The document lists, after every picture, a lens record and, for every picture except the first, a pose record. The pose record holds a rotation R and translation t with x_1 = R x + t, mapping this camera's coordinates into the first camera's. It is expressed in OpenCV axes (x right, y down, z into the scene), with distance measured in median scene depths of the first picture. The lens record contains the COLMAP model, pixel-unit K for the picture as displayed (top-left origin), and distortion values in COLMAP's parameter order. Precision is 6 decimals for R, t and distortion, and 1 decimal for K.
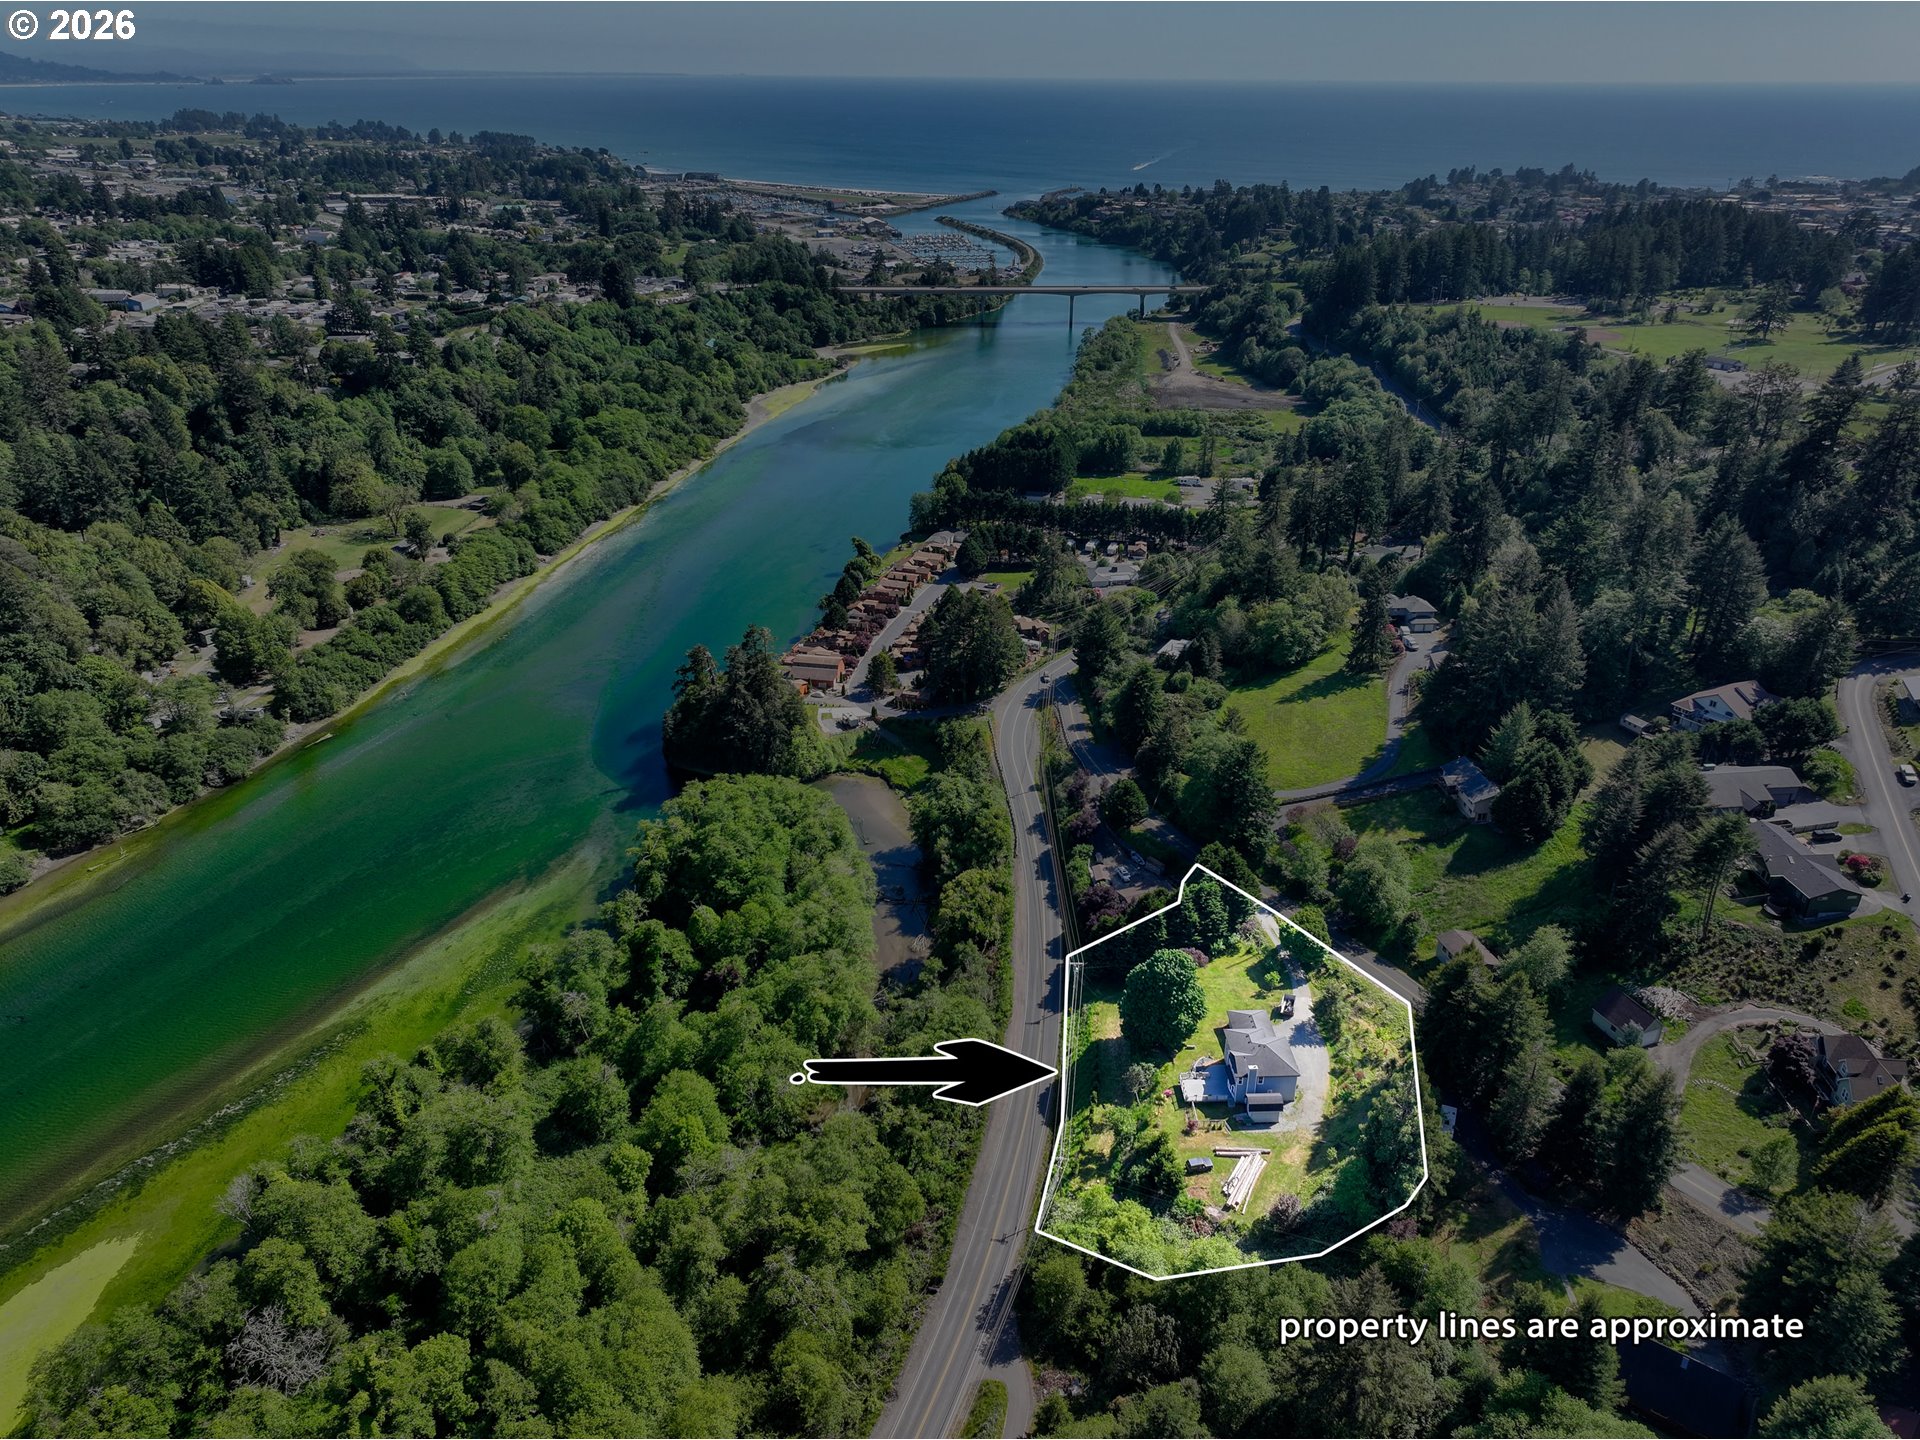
lens RADIAL K [[1355.9, 0, 960.0], [0, 1355.9, 720.0], [0, 0, 1]] dist [0.001623, 0.000526]
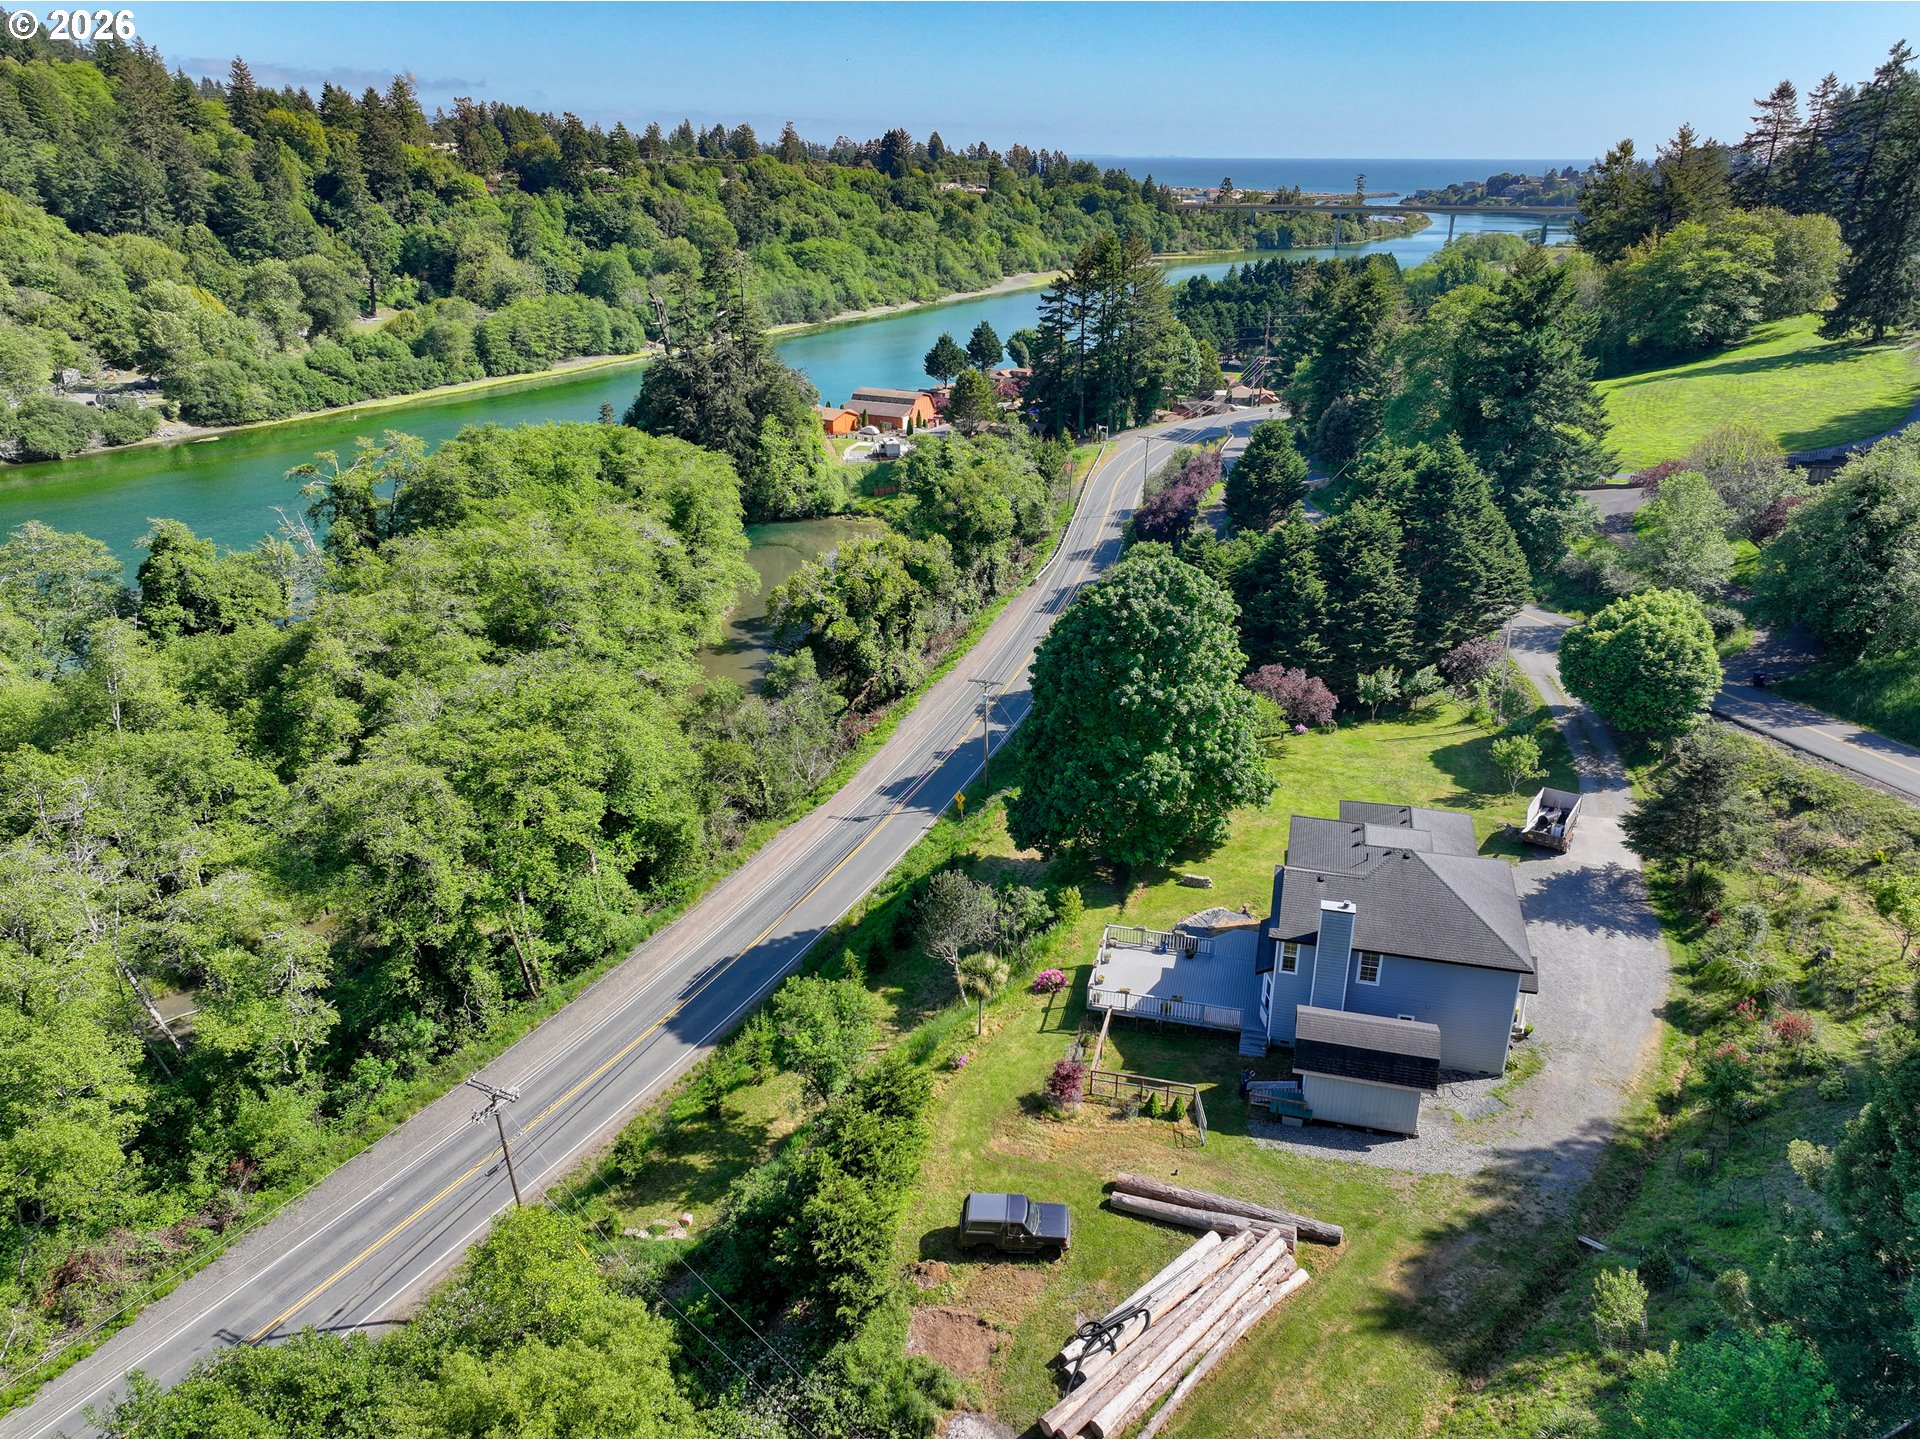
lens RADIAL K [[1355.9, 0, 960.0], [0, 1355.9, 720.0], [0, 0, 1]] dist [0.001623, 0.000526]
pose [[0.958159, 0.111262, -0.263727, 0.190610], [-0.125600, 0.991349, -0.038090, 0.216168], [0.257208, 0.069620, 0.963845, 0.657494]]
